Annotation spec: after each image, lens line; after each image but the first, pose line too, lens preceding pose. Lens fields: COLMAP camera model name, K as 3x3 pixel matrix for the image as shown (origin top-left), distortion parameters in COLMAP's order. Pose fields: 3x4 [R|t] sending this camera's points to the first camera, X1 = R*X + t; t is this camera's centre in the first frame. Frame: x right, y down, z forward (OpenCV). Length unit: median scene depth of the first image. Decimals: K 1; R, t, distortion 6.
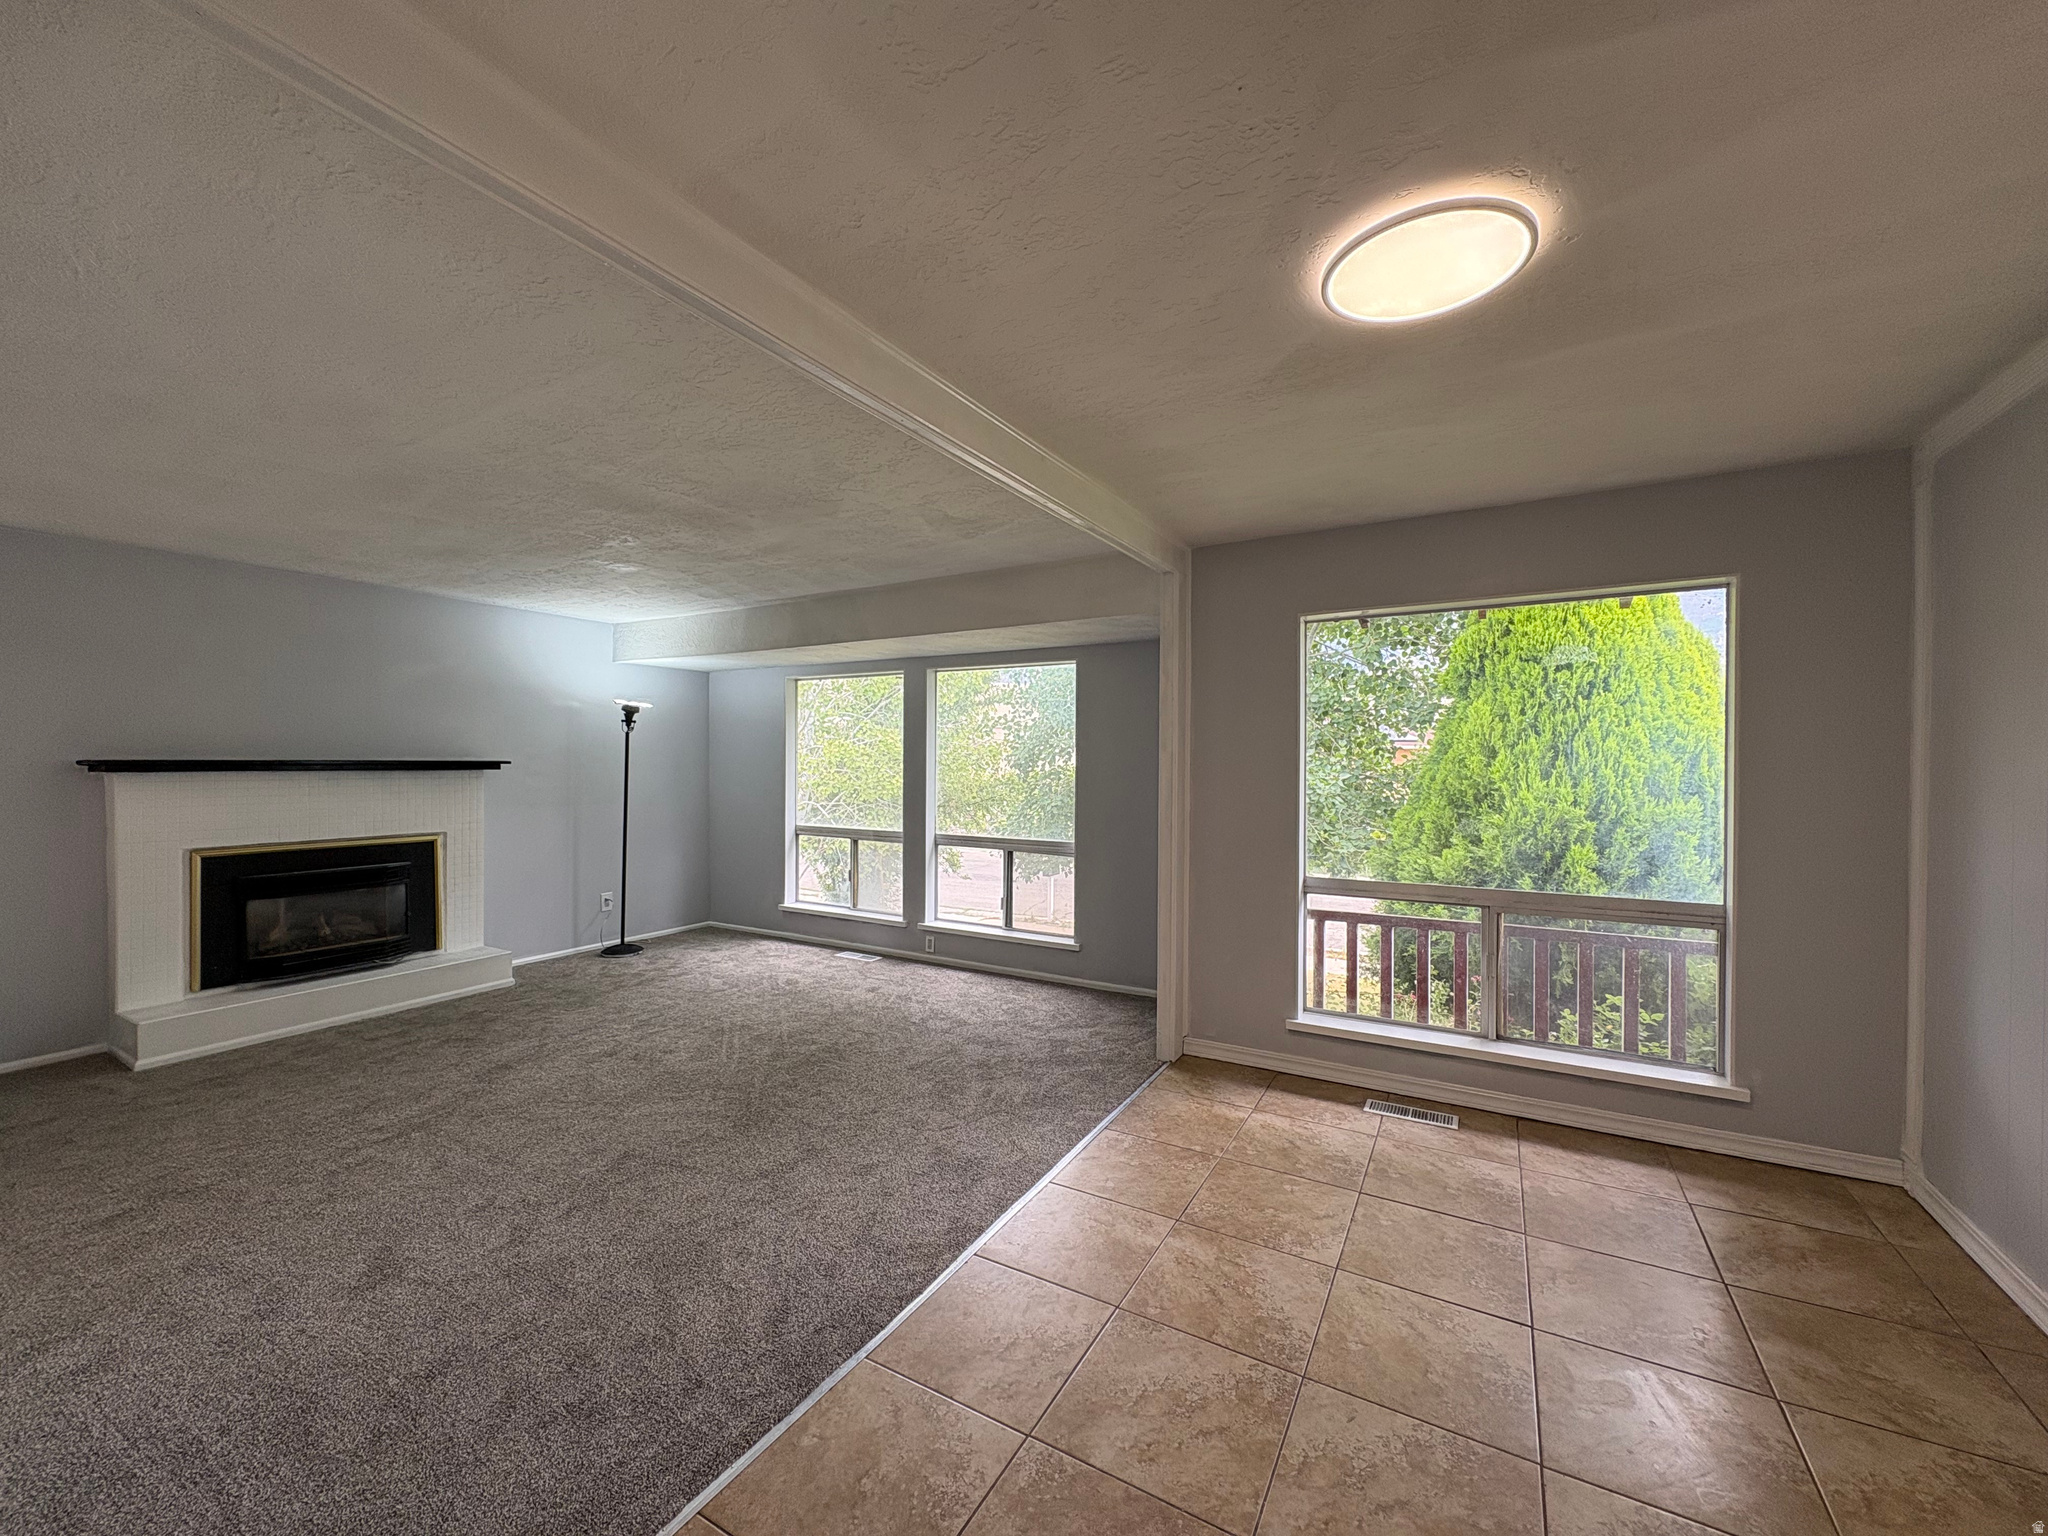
lens RADIAL K [[816.8, 0, 1032.5], [0, 816.8, 765.1], [0, 0, 1]] dist [0.000187, 0.000507]
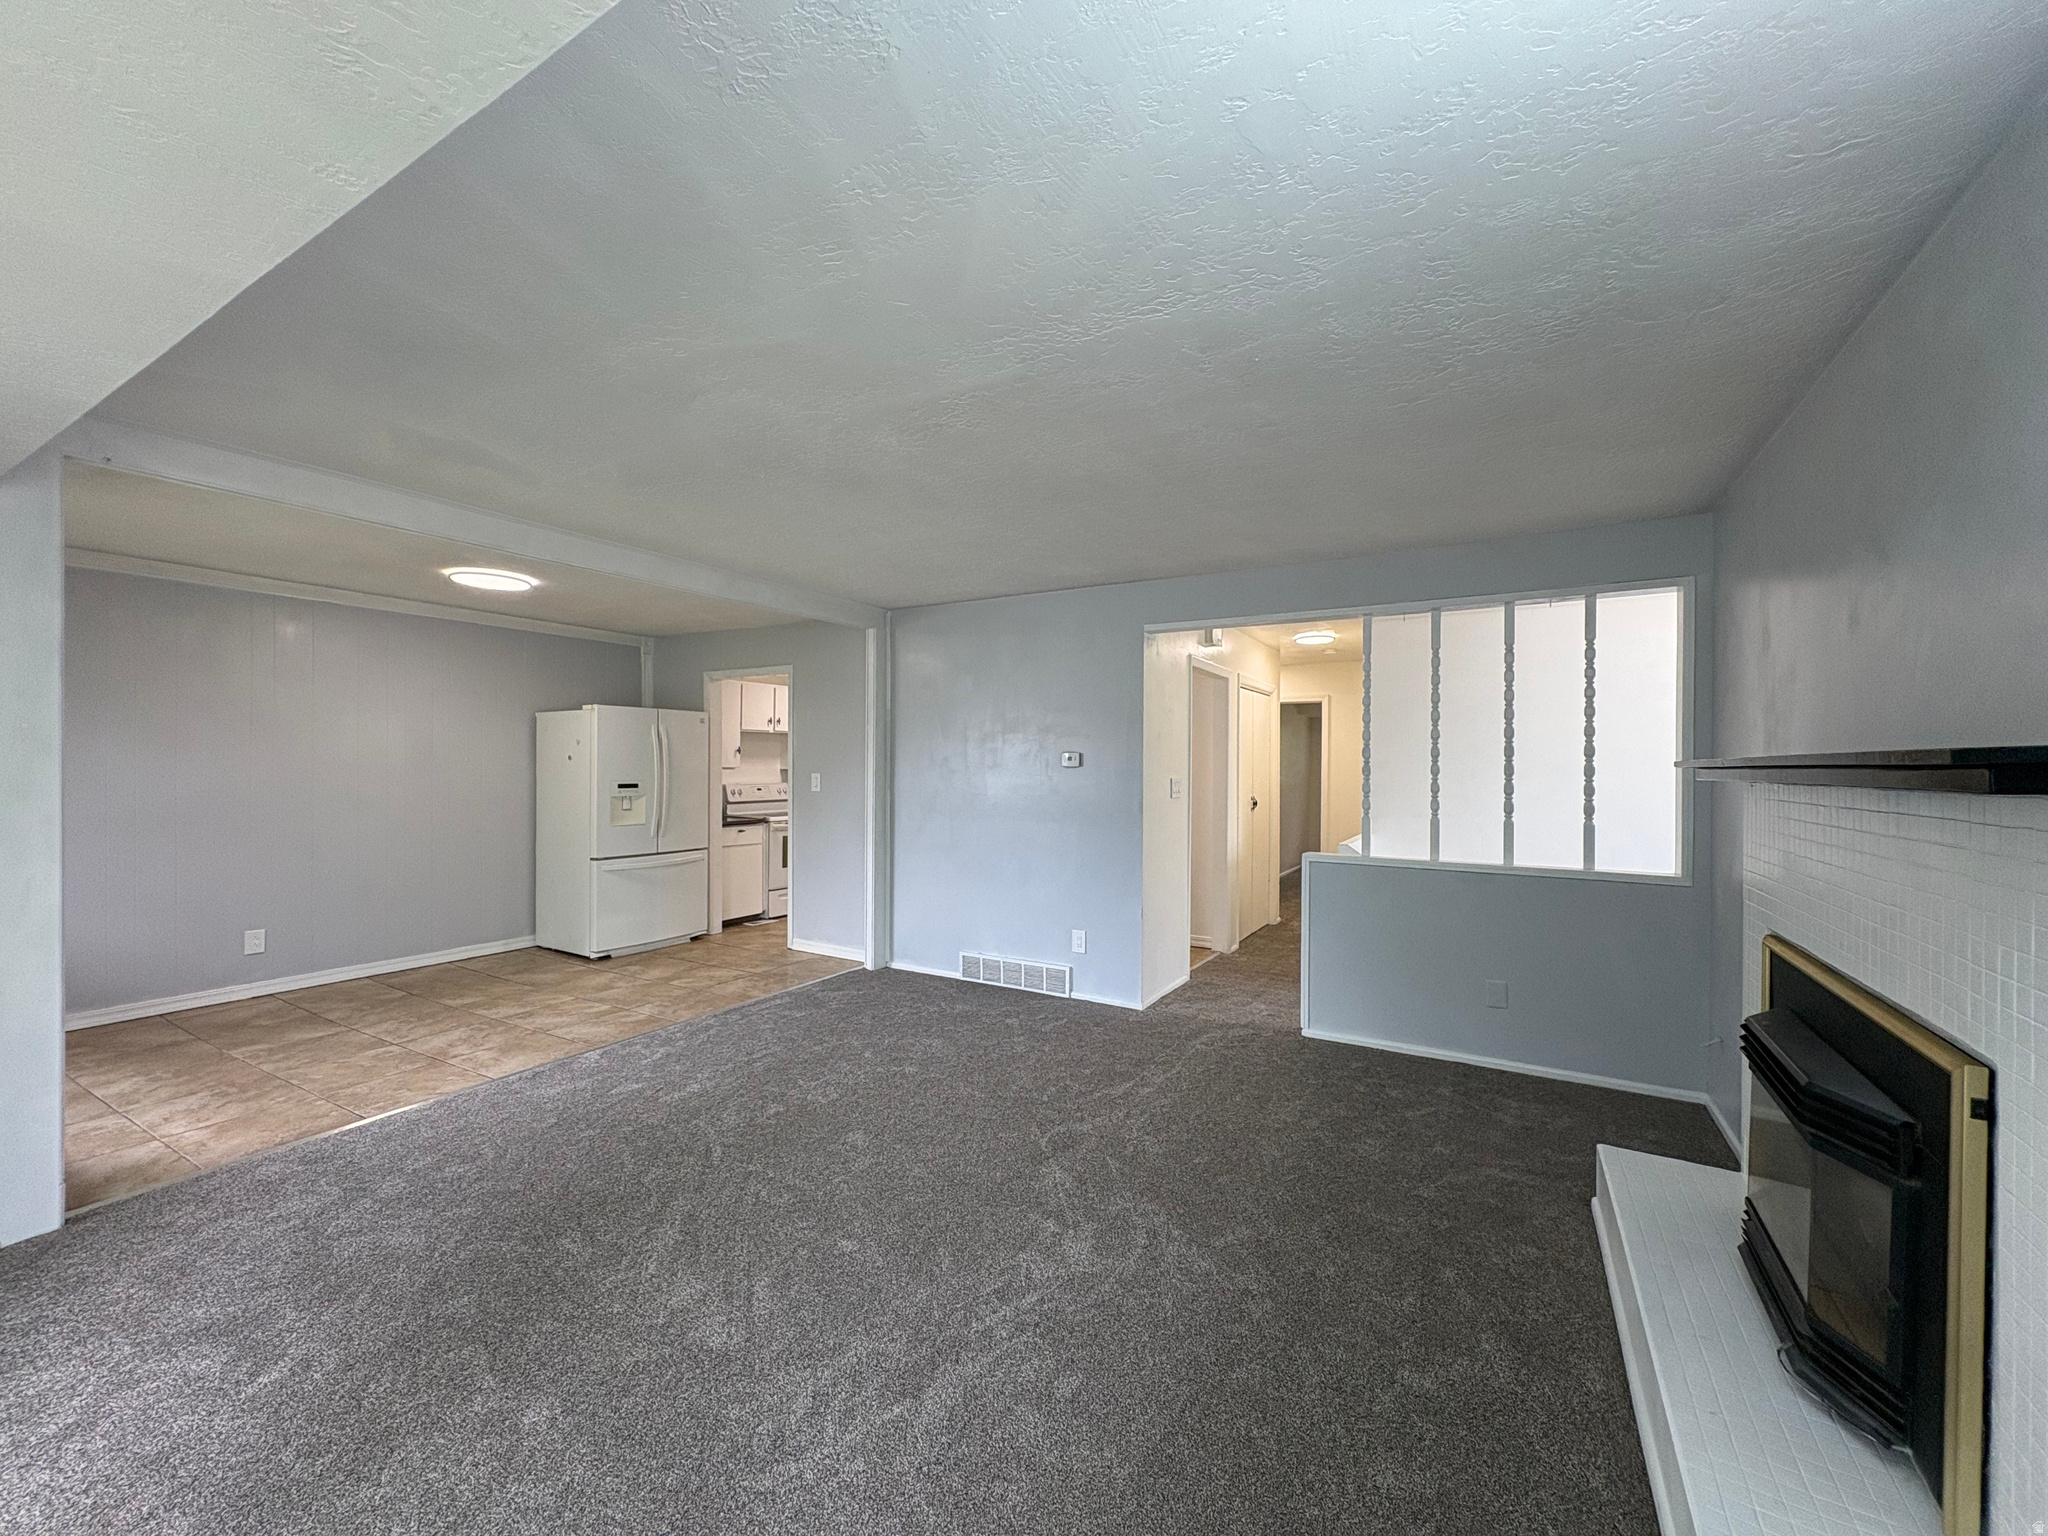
lens RADIAL K [[816.8, 0, 1037.7], [0, 816.8, 771.6], [0, 0, 1]] dist [0.000187, 0.000507]
pose [[-0.999964, -0.008499, 0.000357, -0.508363], [-0.008495, 0.999910, 0.010390, 0.000001], [-0.000445, 0.010386, -0.999946, 1.391528]]
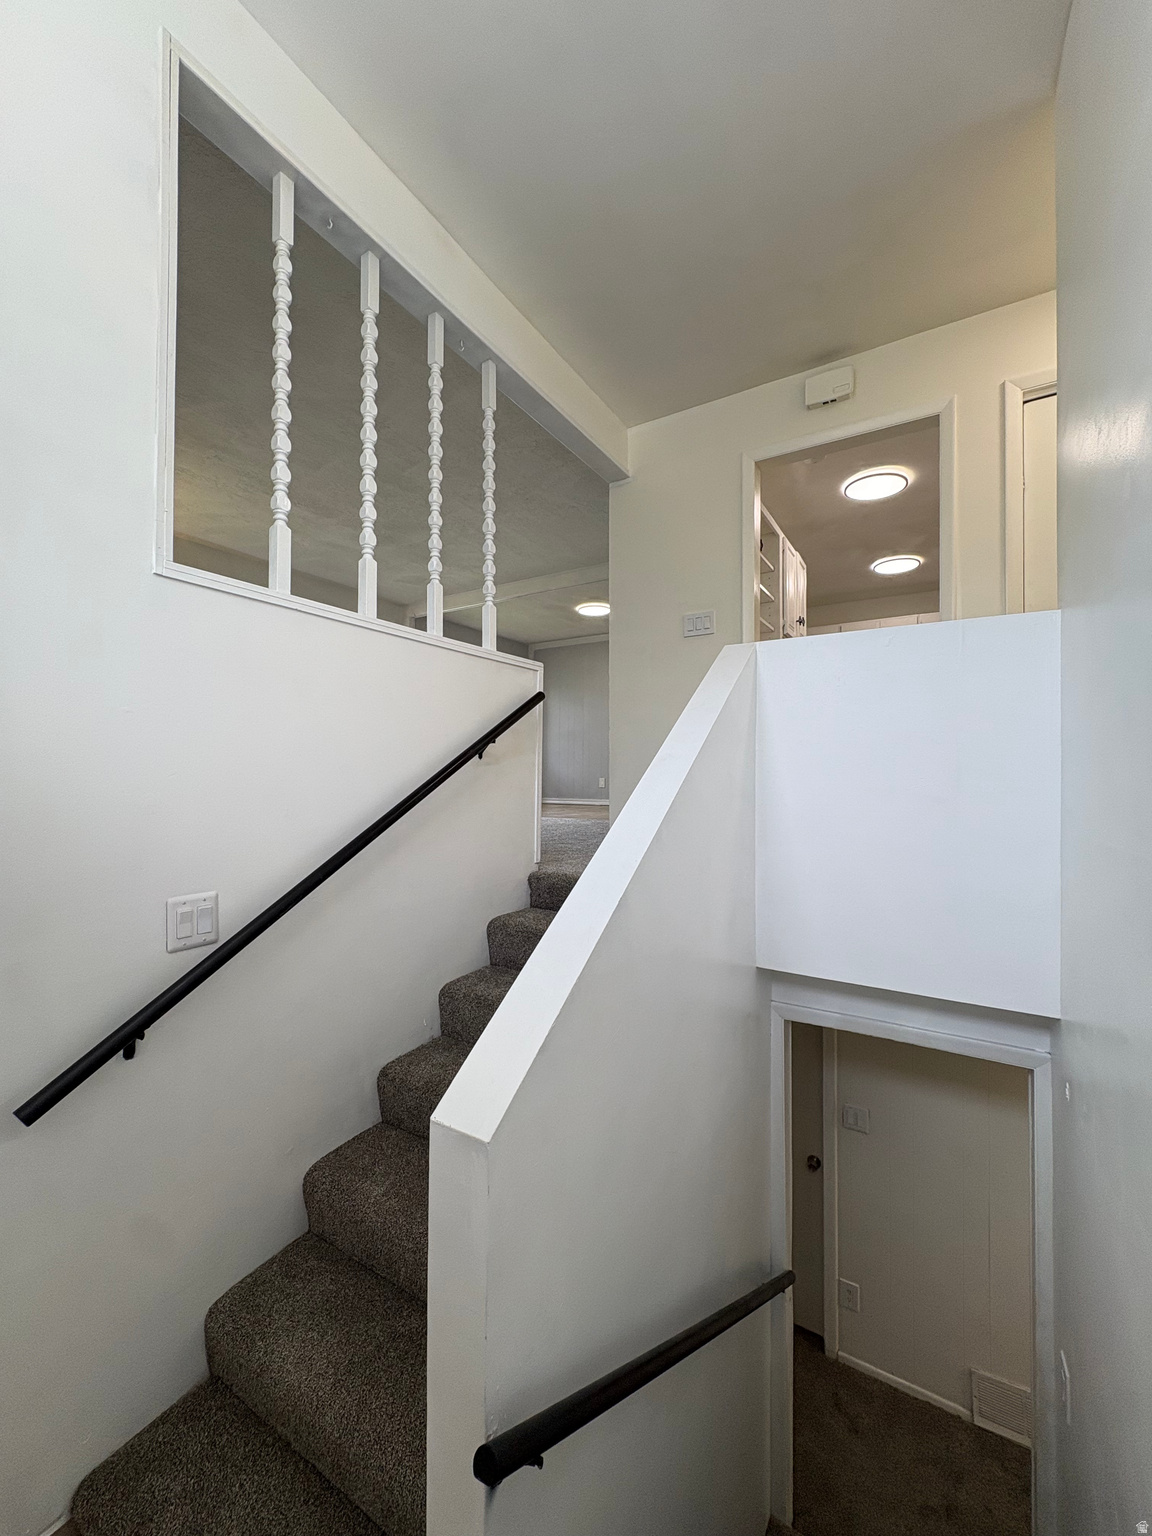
lens RADIAL K [[612.6, 0, 575.4], [0, 612.6, 771.0], [0, 0, 1]] dist [0.000187, 0.000507]
pose [[0.020273, 0.005311, 0.999780, -1.448366], [0.002125, 0.999983, -0.005355, 0.210687], [-0.999792, 0.002233, 0.020261, 0.390856]]
